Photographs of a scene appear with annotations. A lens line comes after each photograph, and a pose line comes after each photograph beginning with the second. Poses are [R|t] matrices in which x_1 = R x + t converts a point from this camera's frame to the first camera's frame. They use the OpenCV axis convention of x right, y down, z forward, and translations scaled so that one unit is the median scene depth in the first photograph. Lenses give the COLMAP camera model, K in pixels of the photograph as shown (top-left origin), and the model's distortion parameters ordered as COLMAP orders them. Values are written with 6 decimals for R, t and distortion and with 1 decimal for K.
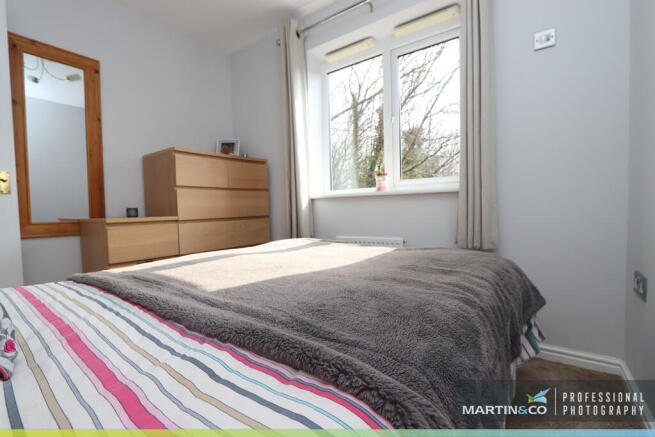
lens RADIAL K [[301.7, 0, 324.3], [0, 301.7, 221.5], [0, 0, 1]] dist [-0.015684, 0.000073]
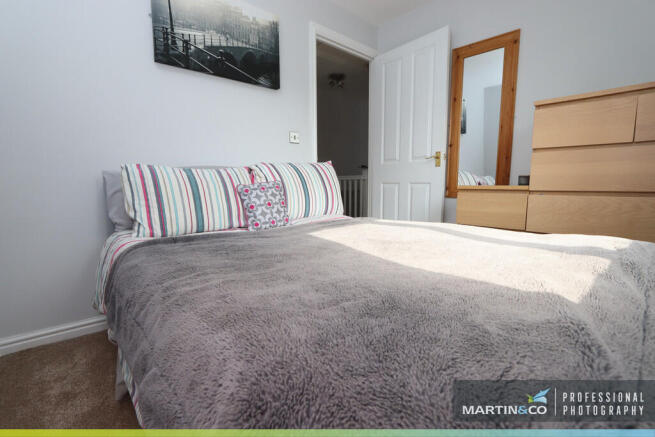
lens RADIAL K [[301.7, 0, 324.3], [0, 301.7, 221.5], [0, 0, 1]] dist [-0.015684, 0.000073]
pose [[-0.182080, 0.145210, -0.972502, 0.454355], [-0.034633, 0.987475, 0.153930, -0.027589], [0.982674, 0.061708, -0.174770, 0.579526]]
